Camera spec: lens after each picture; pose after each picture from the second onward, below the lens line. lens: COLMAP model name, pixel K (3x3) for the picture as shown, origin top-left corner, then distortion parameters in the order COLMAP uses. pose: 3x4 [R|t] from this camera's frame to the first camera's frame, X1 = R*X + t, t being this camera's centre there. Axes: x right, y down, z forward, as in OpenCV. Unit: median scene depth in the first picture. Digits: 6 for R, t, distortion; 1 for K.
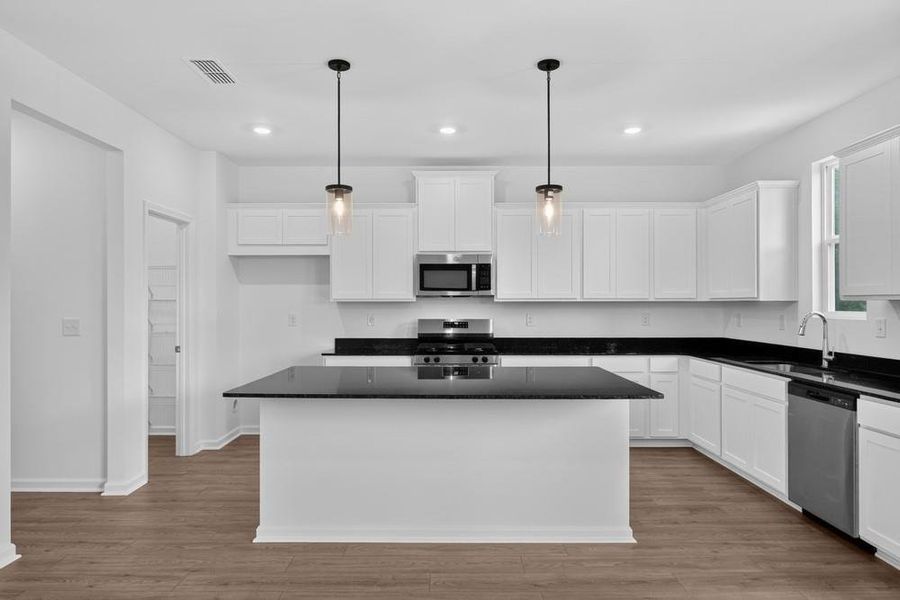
lens RADIAL K [[572.8, 0, 450.0], [0, 572.8, 300.0], [0, 0, 1]] dist [-0.005771, -0.001144]
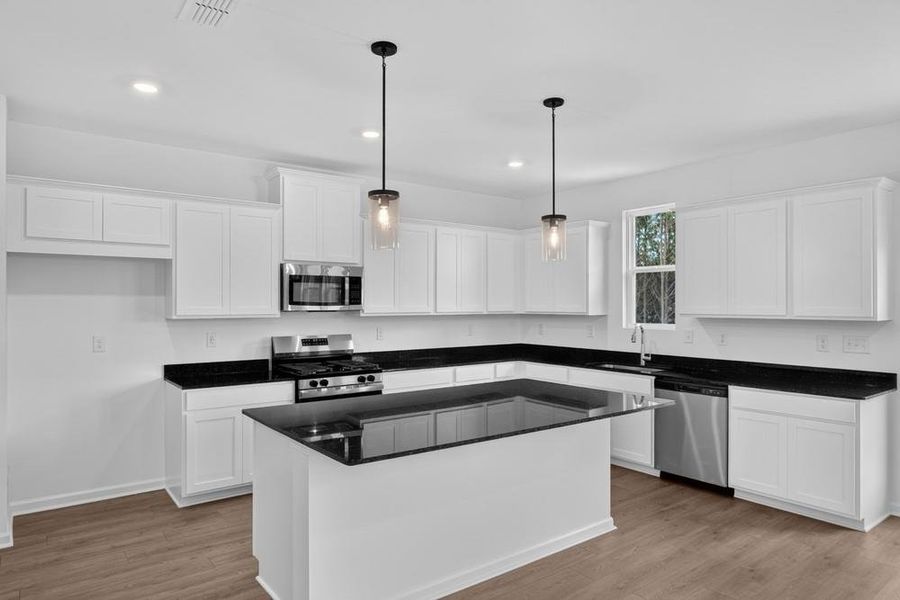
lens RADIAL K [[557.7, 0, 445.0], [0, 557.7, 298.5], [0, 0, 1]] dist [-0.005590, -0.002022]
pose [[0.797796, 0.006320, 0.602895, -0.443650], [-0.003700, 0.999978, -0.005586, -0.026590], [-0.602917, 0.002226, 0.797801, 0.208159]]
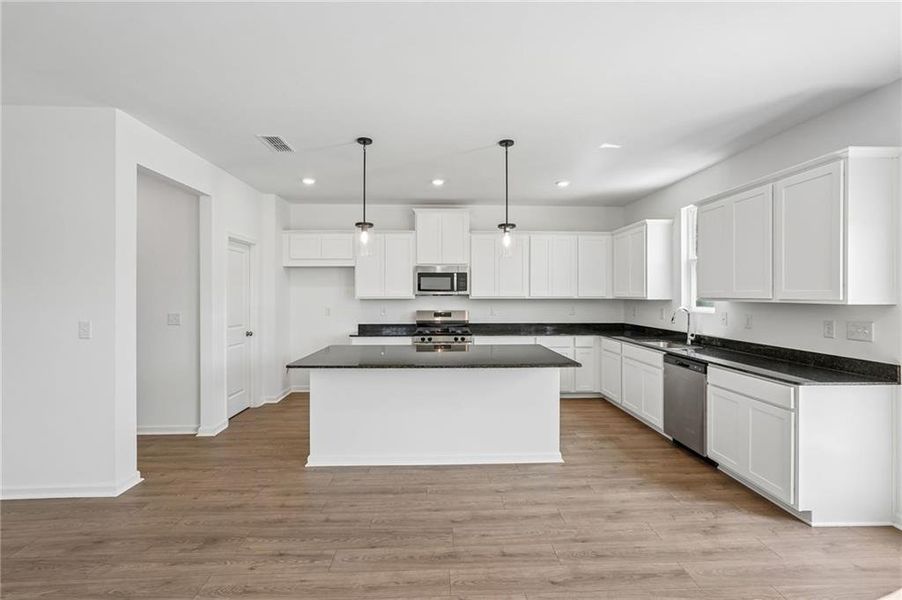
lens RADIAL K [[410.8, 0, 454.8], [0, 410.8, 296.4], [0, 0, 1]] dist [-0.002407, 0.000509]
pose [[0.998992, 0.000584, 0.044889, -0.006969], [-0.001008, 0.999955, 0.009411, -0.015563], [-0.044881, -0.009447, 0.998948, -0.044164]]
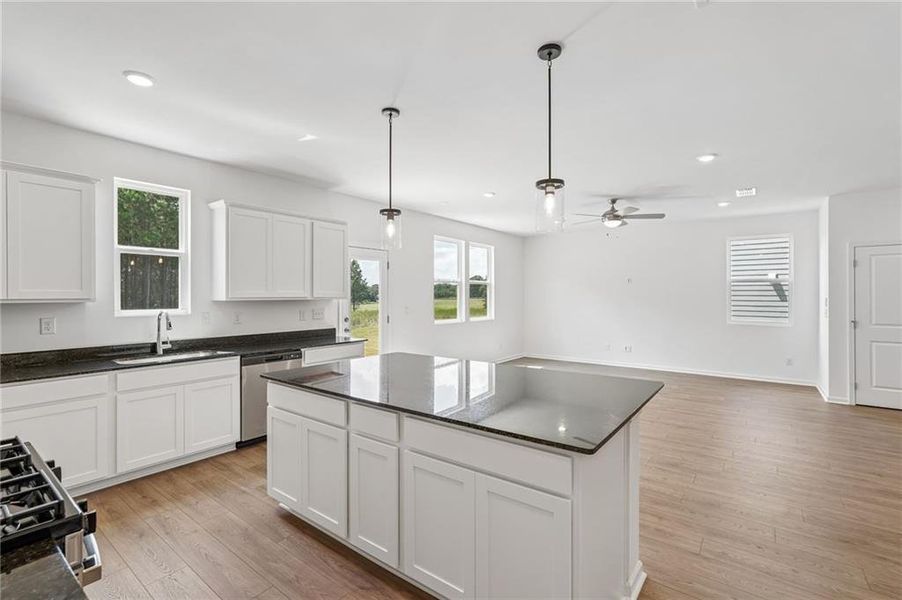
lens RADIAL K [[407.2, 0, 451.5], [0, 407.2, 294.6], [0, 0, 1]] dist [-0.004654, 0.001289]
pose [[-0.796968, 0.001365, 0.604020, -0.334848], [-0.001198, 0.999992, -0.003840, -0.008711], [-0.604020, -0.003784, -0.796960, 1.164626]]
